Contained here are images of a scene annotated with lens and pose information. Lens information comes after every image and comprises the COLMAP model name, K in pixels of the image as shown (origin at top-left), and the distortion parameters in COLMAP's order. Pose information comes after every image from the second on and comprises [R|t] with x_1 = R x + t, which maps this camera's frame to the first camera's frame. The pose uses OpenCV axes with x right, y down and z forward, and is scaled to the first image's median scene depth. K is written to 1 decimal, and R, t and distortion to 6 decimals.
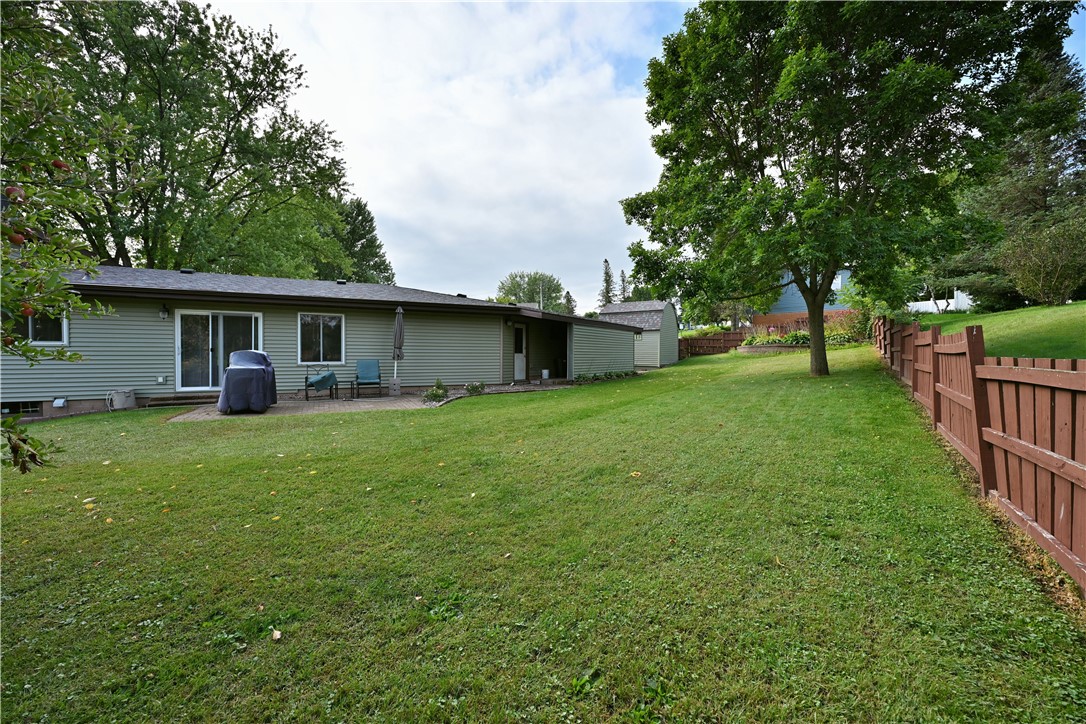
lens RADIAL K [[427.0, 0, 534.5], [0, 427.0, 367.2], [0, 0, 1]] dist [0.000701, -0.000176]
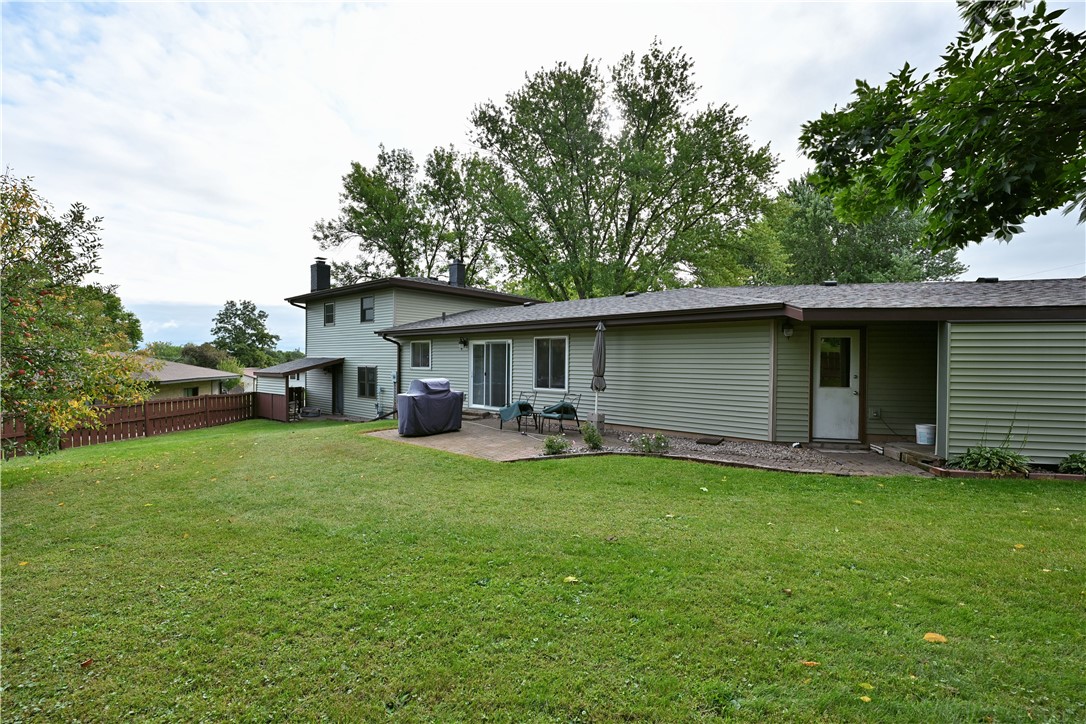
lens RADIAL K [[468.6, 0, 542.7], [0, 468.6, 368.4], [0, 0, 1]] dist [0.001825, -0.000668]
pose [[0.406189, 0.014815, -0.913669, 0.334937], [-0.030915, 0.999519, 0.002464, -0.045267], [0.913266, 0.027245, 0.406452, 0.443227]]
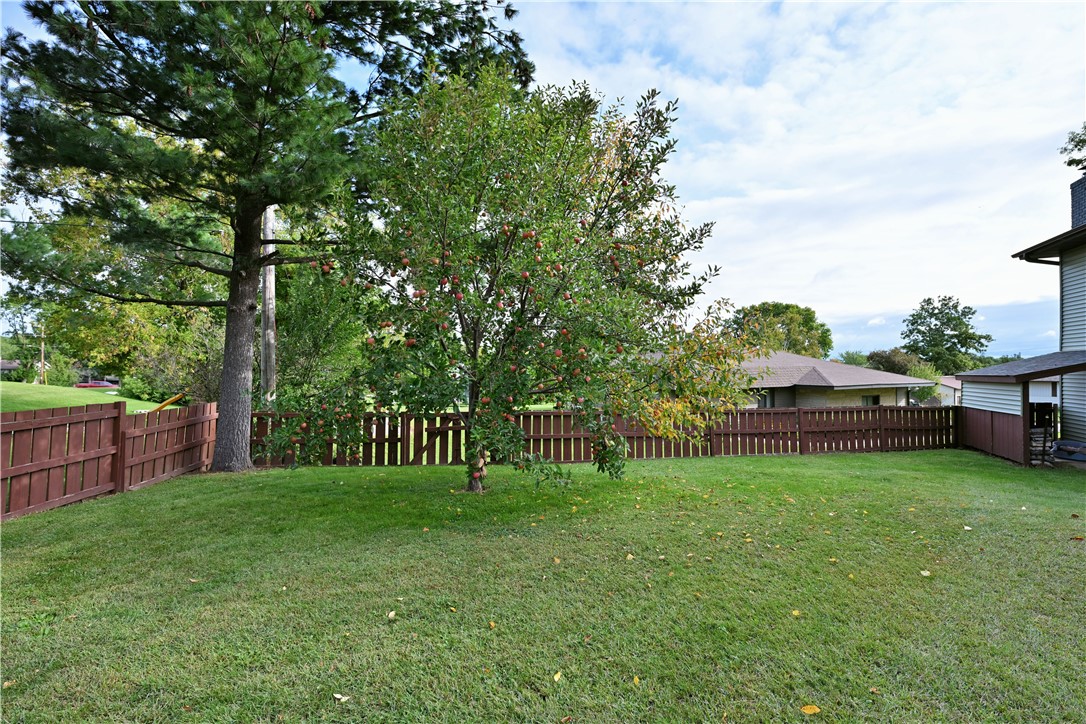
lens RADIAL K [[474.4, 0, 534.3], [0, 474.4, 364.1], [0, 0, 1]] dist [0.000325, 0.000059]
pose [[-0.756788, -0.007699, -0.653615, -0.049132], [-0.021074, 0.999698, 0.012625, -0.021809], [0.653321, 0.023329, -0.756721, 0.389316]]
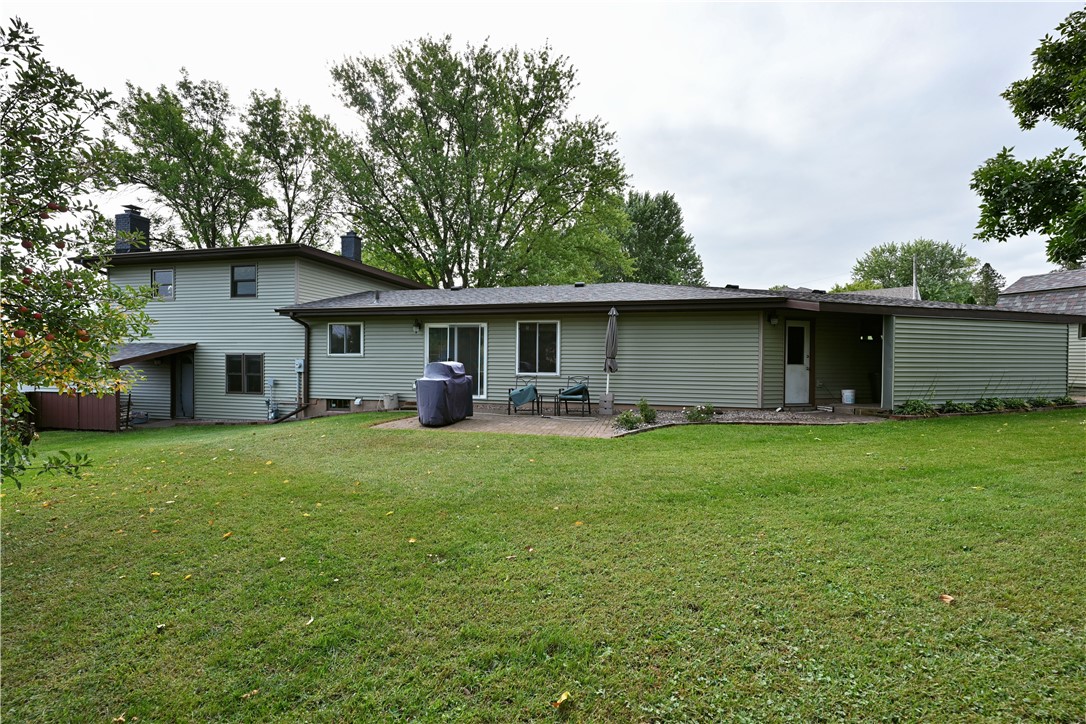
lens RADIAL K [[474.4, 0, 541.9], [0, 474.4, 368.0], [0, 0, 1]] dist [0.000325, 0.000059]
pose [[0.775797, 0.015289, -0.630797, 0.125359], [-0.022091, 0.999752, -0.002937, -0.015569], [0.630596, 0.016213, 0.775942, 0.159339]]
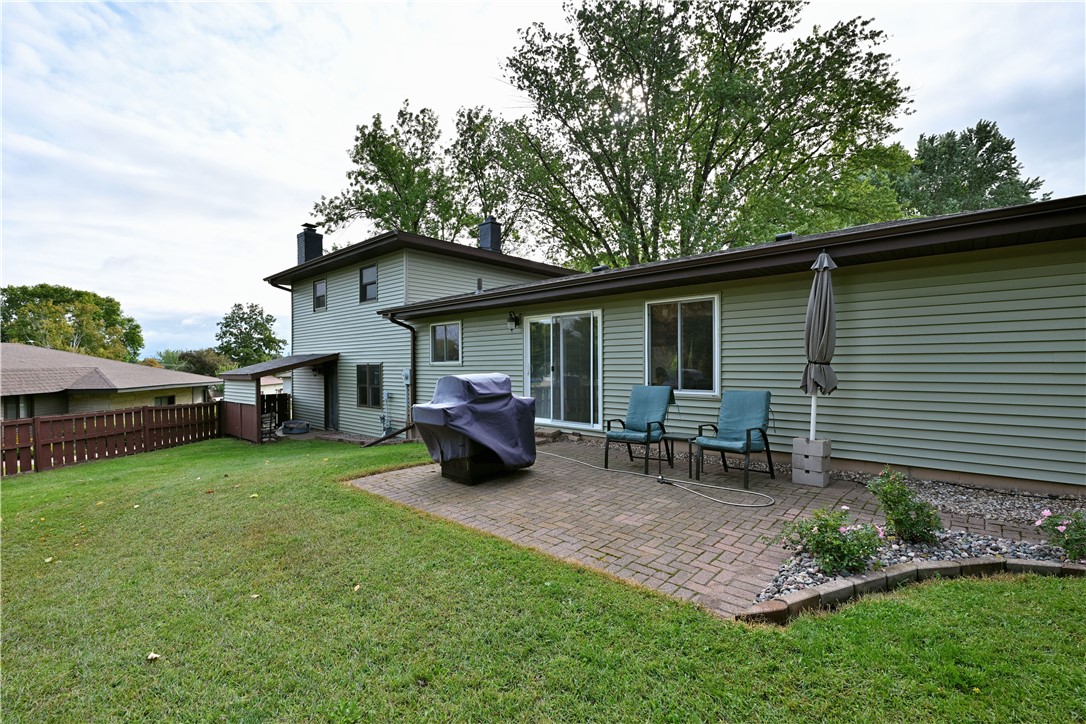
lens RADIAL K [[474.4, 0, 544.4], [0, 474.4, 371.8], [0, 0, 1]] dist [0.000325, 0.000059]
pose [[0.382168, 0.008714, -0.924052, -0.016961], [-0.017273, 0.999848, 0.002285, -0.026095], [0.923931, 0.015088, 0.382260, 0.484641]]
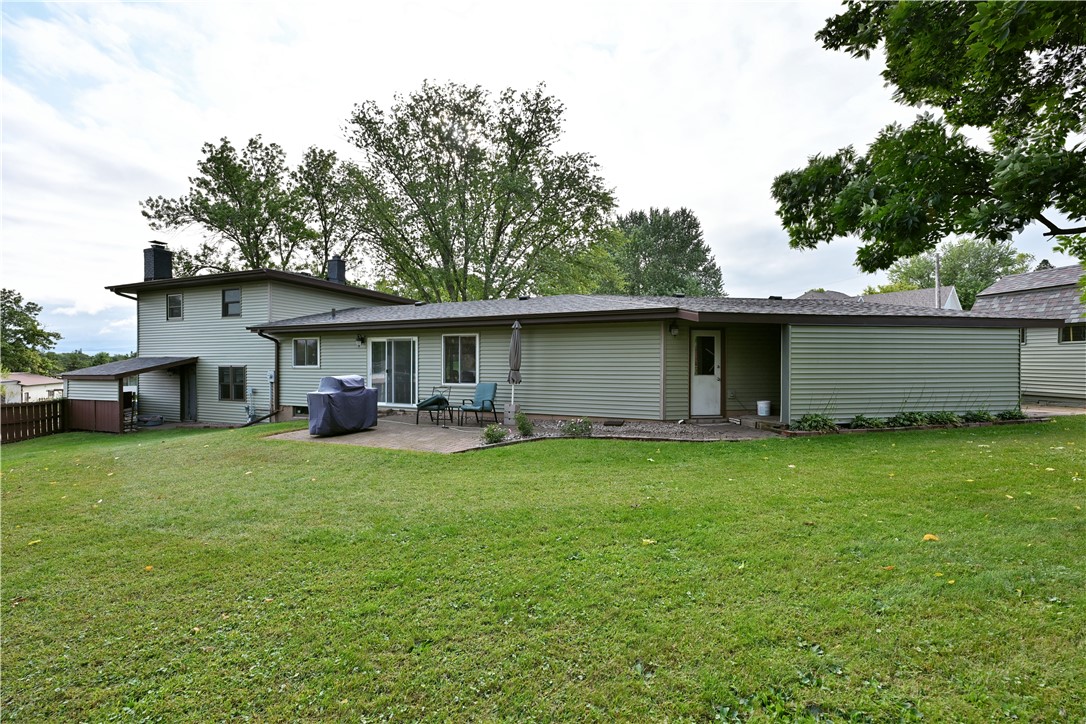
lens RADIAL K [[427.0, 0, 541.7], [0, 427.0, 364.1], [0, 0, 1]] dist [0.000701, -0.000176]
pose [[0.690389, 0.000156, -0.723439, 0.266350], [-0.016977, 0.999728, -0.015986, -0.034211], [0.723239, 0.023318, 0.690204, 0.356815]]
